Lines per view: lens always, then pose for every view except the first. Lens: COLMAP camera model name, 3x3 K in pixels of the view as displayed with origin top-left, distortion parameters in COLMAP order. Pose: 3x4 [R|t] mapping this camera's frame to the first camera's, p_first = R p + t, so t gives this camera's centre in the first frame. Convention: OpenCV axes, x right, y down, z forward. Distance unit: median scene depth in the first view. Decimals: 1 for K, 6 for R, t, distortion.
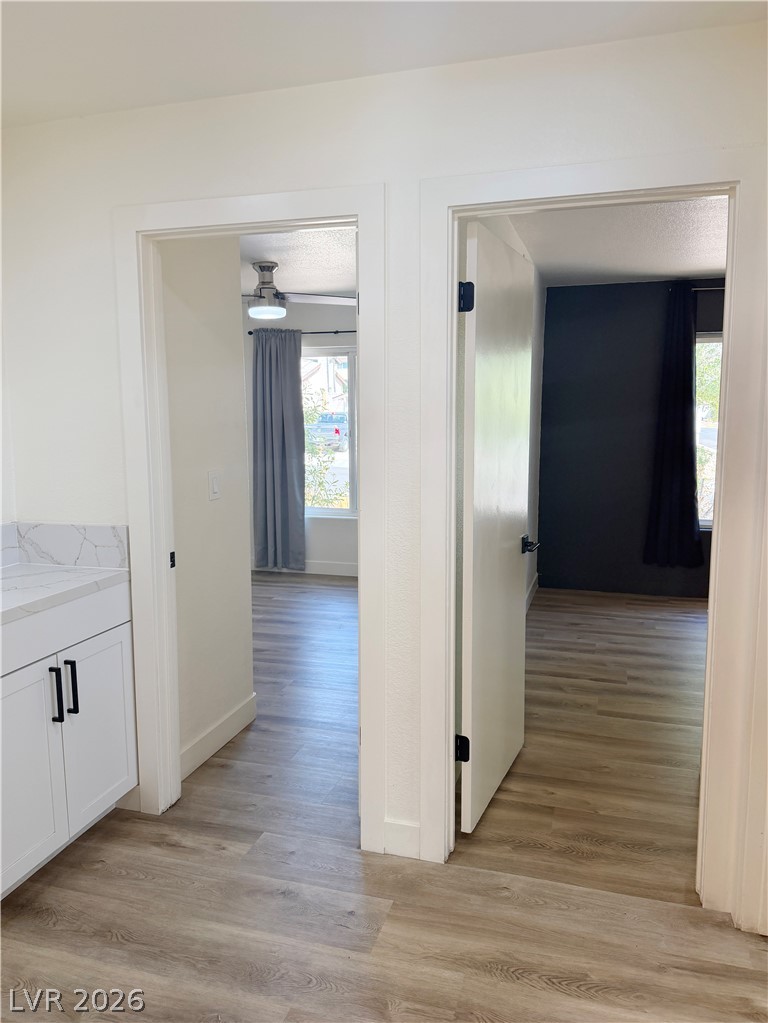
lens RADIAL K [[739.1, 0, 384.0], [0, 739.1, 511.5], [0, 0, 1]] dist [-0.000807, -0.000638]
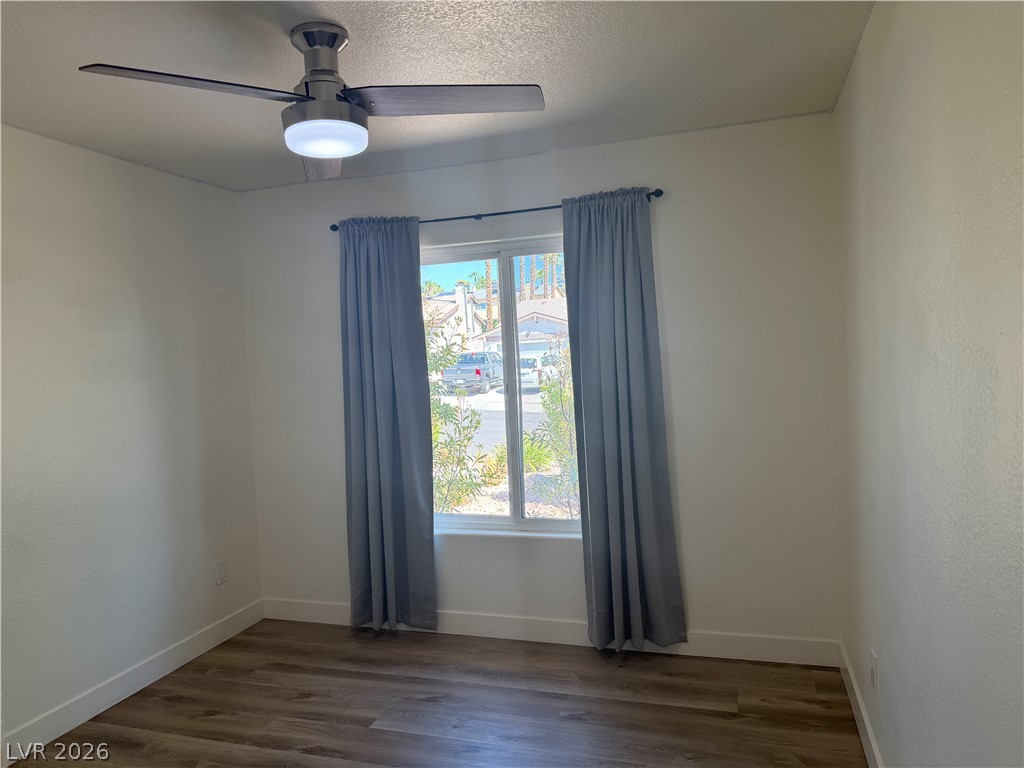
lens RADIAL K [[739.9, 0, 512.0], [0, 739.9, 384.0], [0, 0, 1]] dist [-0.000807, -0.000638]
pose [[0.999129, -0.038237, -0.016729, -0.031852], [0.036608, 0.995384, -0.088712, -0.056439], [0.020044, 0.088022, 0.995917, 0.413896]]
